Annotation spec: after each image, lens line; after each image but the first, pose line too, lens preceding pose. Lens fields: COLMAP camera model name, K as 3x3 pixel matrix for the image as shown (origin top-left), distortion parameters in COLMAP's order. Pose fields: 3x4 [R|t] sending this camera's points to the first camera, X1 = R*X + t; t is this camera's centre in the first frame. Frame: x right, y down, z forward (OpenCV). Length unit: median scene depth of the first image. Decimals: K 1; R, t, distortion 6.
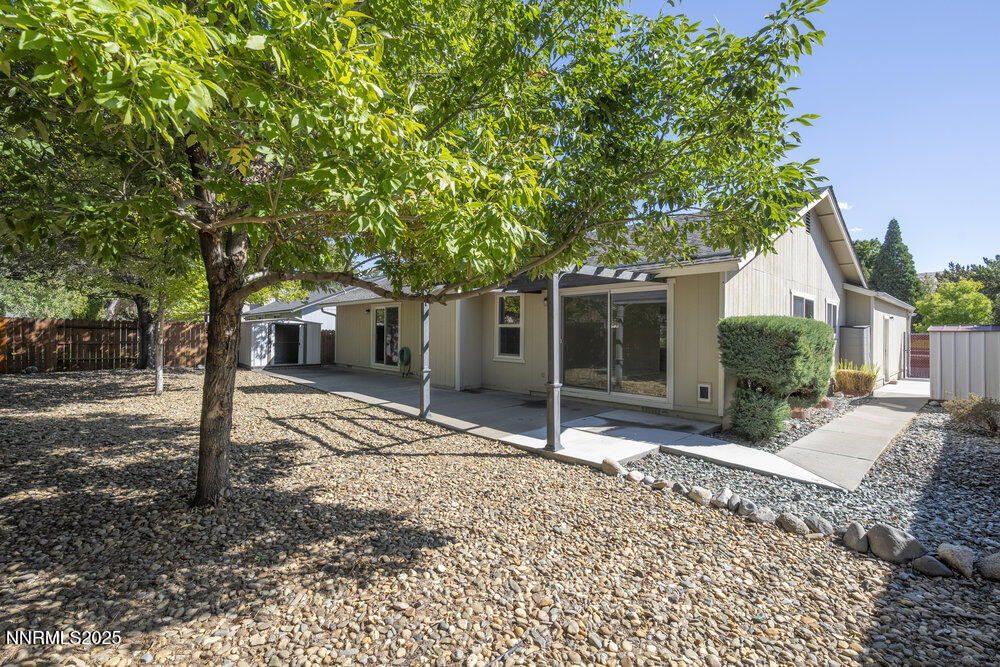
lens RADIAL K [[455.6, 0, 500.0], [0, 455.6, 328.6], [0, 0, 1]] dist [-0.000540, -0.000250]
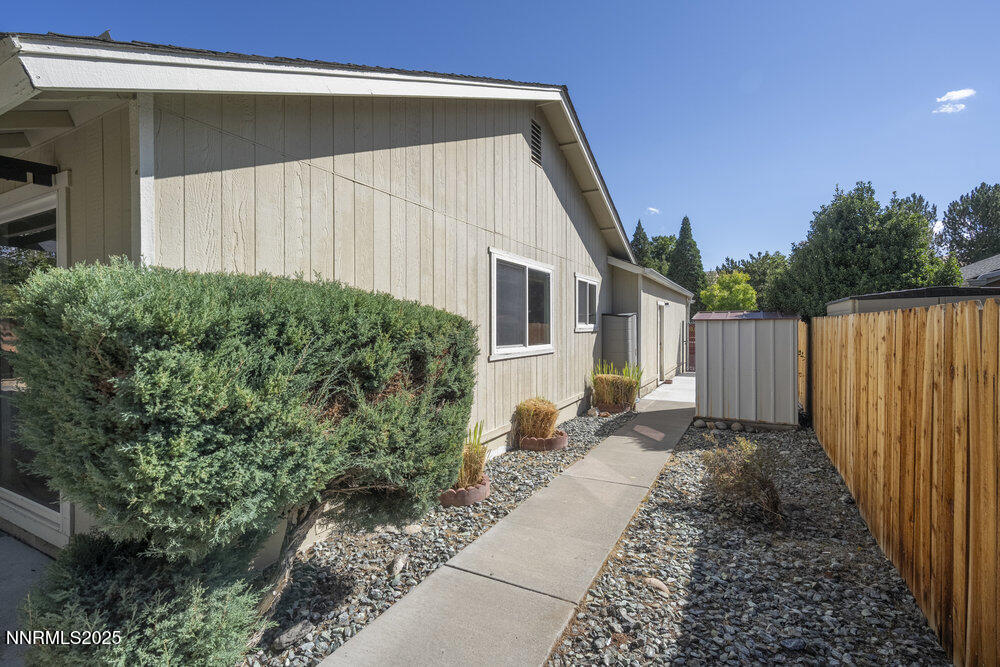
lens RADIAL K [[476.0, 0, 499.2], [0, 476.0, 331.2], [0, 0, 1]] dist [-0.000051, -0.000036]
pose [[0.945155, -0.016745, 0.326191, 0.277054], [0.008863, 0.999632, 0.025635, 0.001024], [-0.326500, -0.021338, 0.944956, 0.268658]]
